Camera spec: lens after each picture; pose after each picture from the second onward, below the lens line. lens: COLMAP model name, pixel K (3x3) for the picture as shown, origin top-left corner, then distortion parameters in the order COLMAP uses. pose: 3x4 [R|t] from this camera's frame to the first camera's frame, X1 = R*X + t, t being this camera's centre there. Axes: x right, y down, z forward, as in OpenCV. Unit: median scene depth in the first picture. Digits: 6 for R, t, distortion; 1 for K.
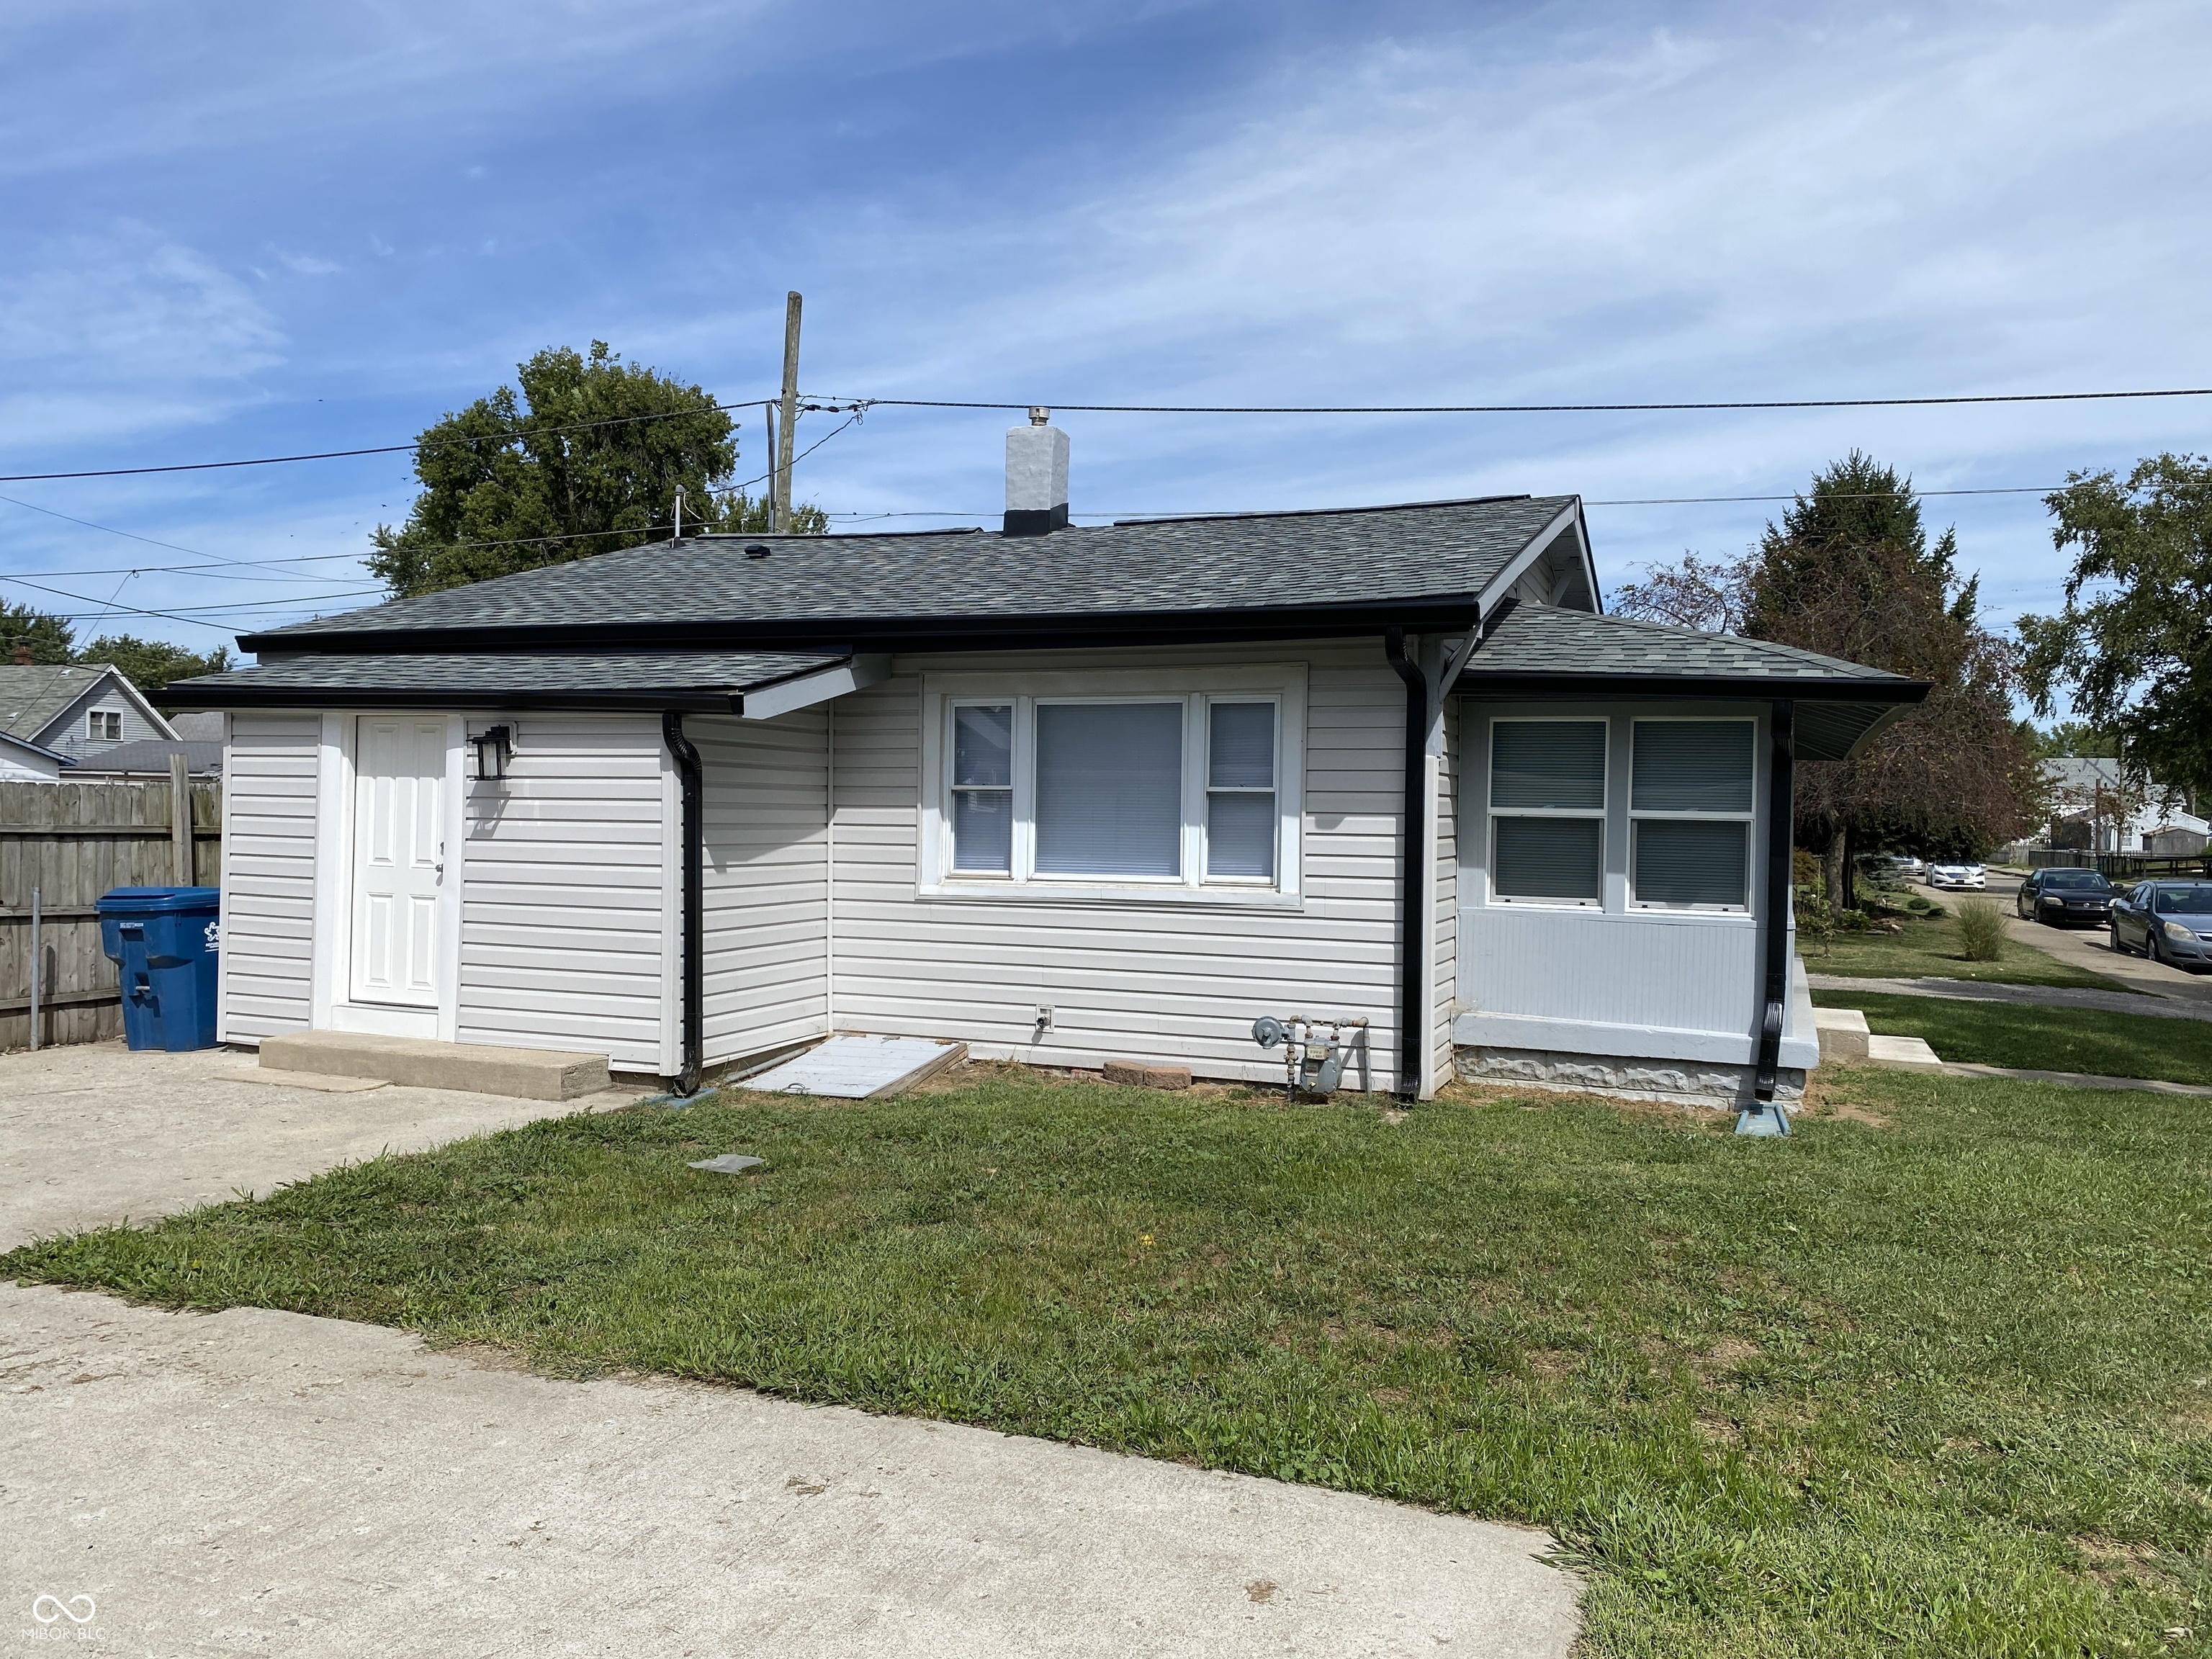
lens RADIAL K [[1667.2, 0, 1106.0], [0, 1667.2, 829.5], [0, 0, 1]] dist [0.001550, 0.002316]
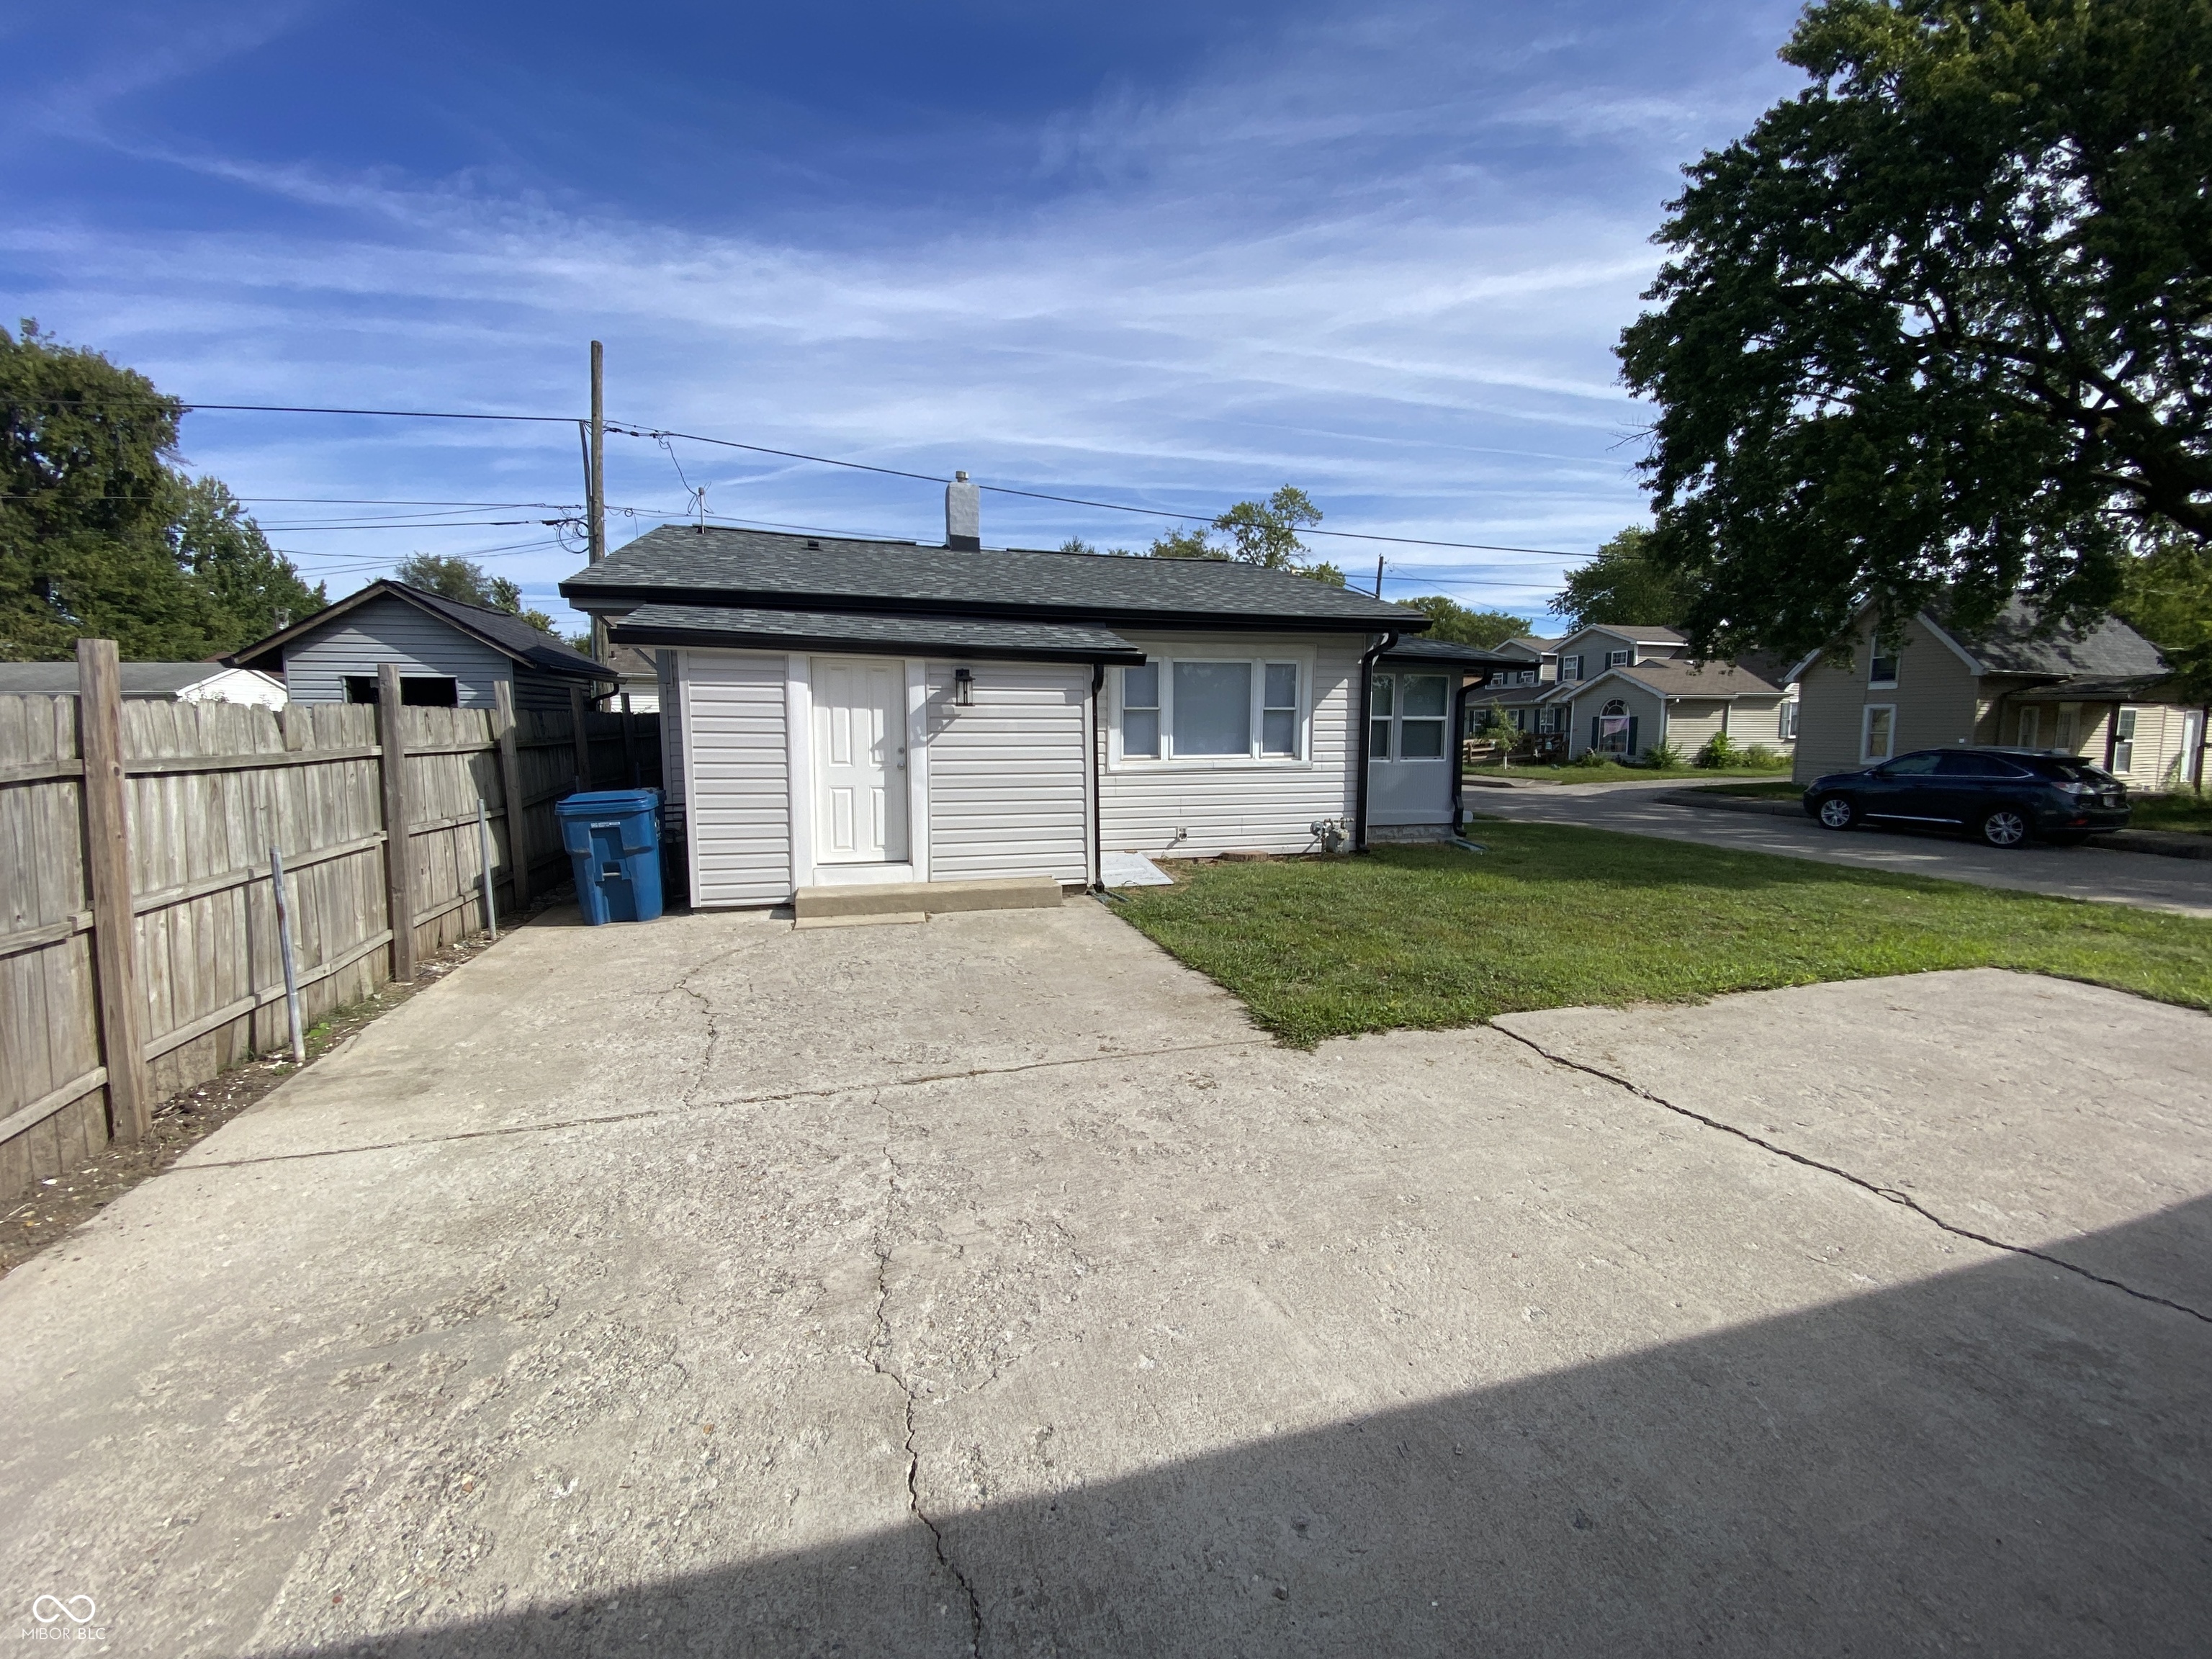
lens RADIAL K [[900.9, 0, 1094.2], [0, 900.9, 823.9], [0, 0, 1]] dist [0.029409, -0.024291]
pose [[0.803392, -0.082072, 0.589767, -0.712152], [0.015824, 0.993049, 0.116637, -0.015822], [-0.595240, -0.084373, 0.799106, 0.259726]]
